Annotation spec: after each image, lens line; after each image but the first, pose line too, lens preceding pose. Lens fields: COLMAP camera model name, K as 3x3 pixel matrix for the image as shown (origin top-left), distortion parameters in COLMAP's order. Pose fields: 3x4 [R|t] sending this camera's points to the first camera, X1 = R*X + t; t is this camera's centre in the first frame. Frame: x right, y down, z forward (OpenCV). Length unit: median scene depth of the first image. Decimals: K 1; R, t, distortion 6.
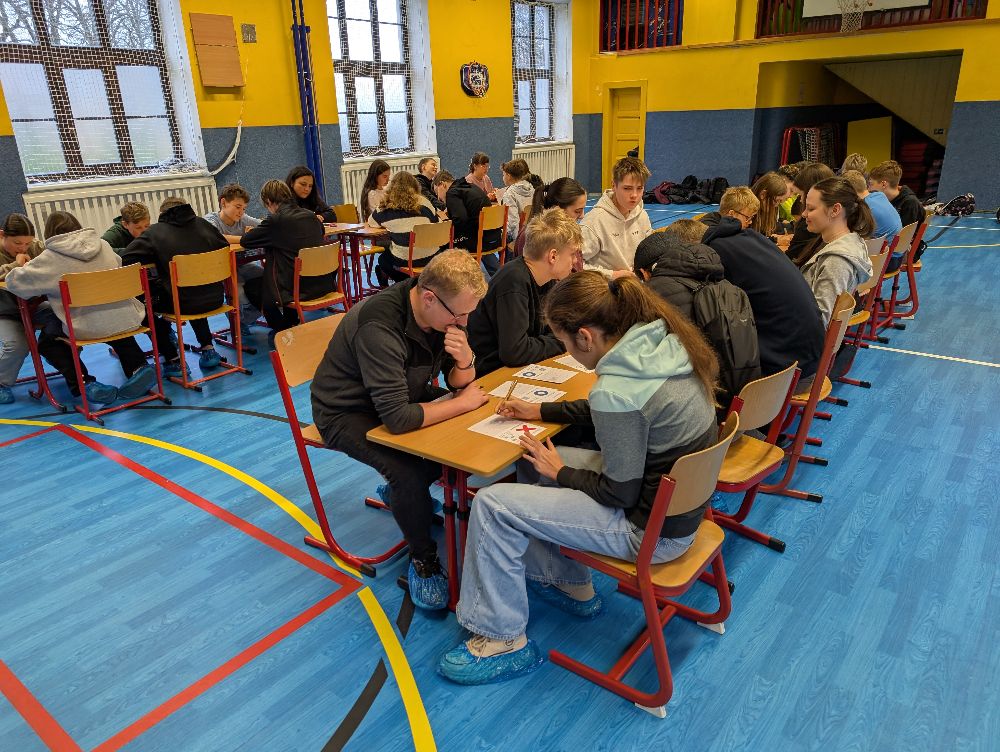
lens RADIAL K [[708.4, 0, 500.0], [0, 708.4, 376.0], [0, 0, 1]] dist [0.003471, 0.000299]
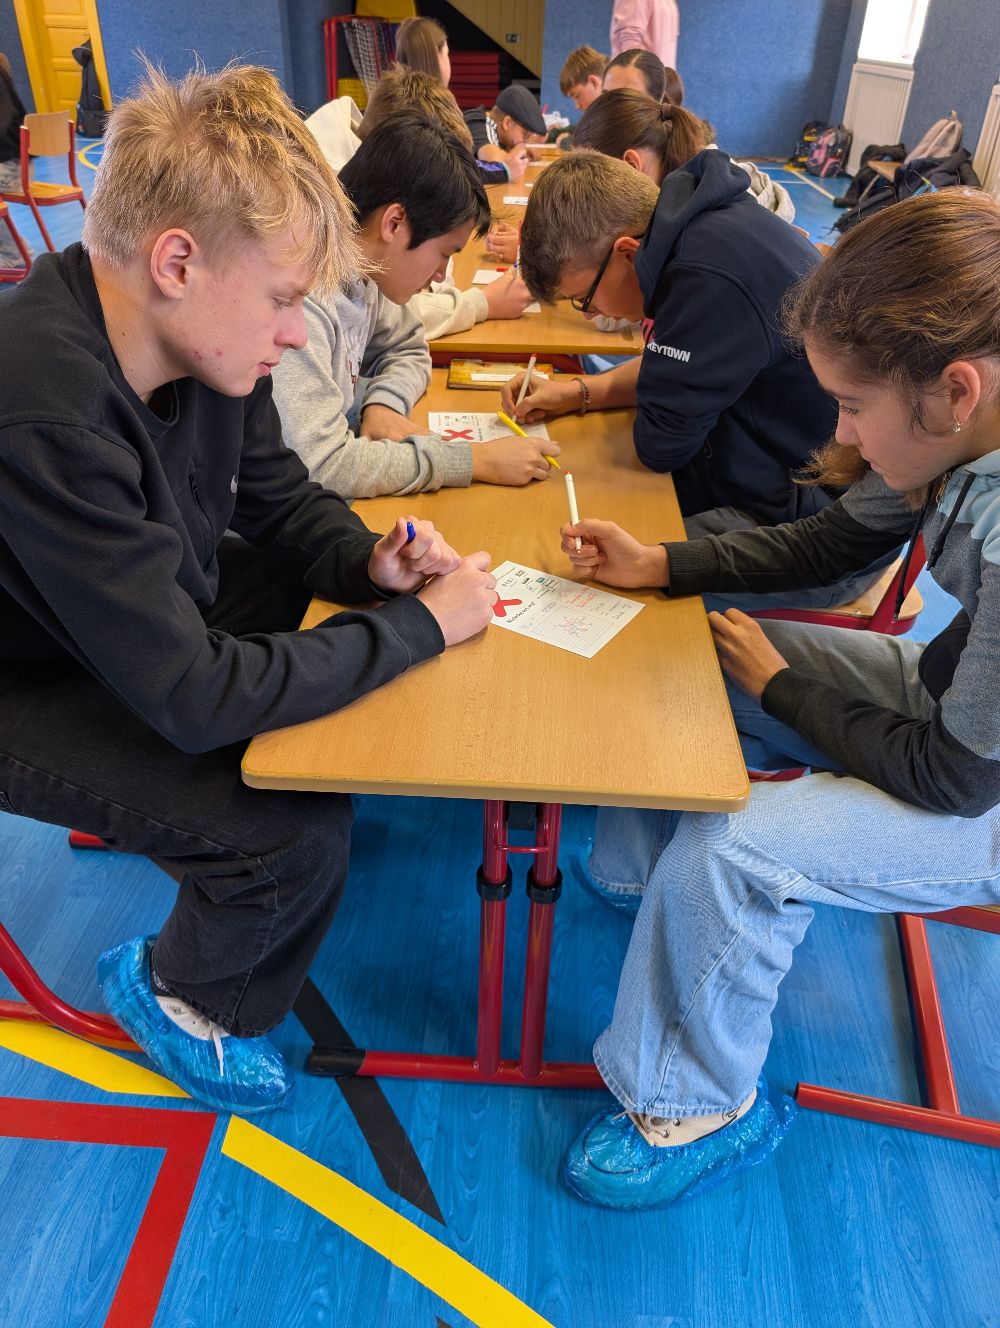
lens RADIAL K [[940.8, 0, 497.7], [0, 940.8, 637.6], [0, 0, 1]] dist [0.003471, 0.000299]
pose [[0.817422, -0.269850, 0.508923, -0.083873], [0.148225, 0.952270, 0.266854, -0.022355], [-0.556642, -0.142697, 0.818405, 0.173692]]
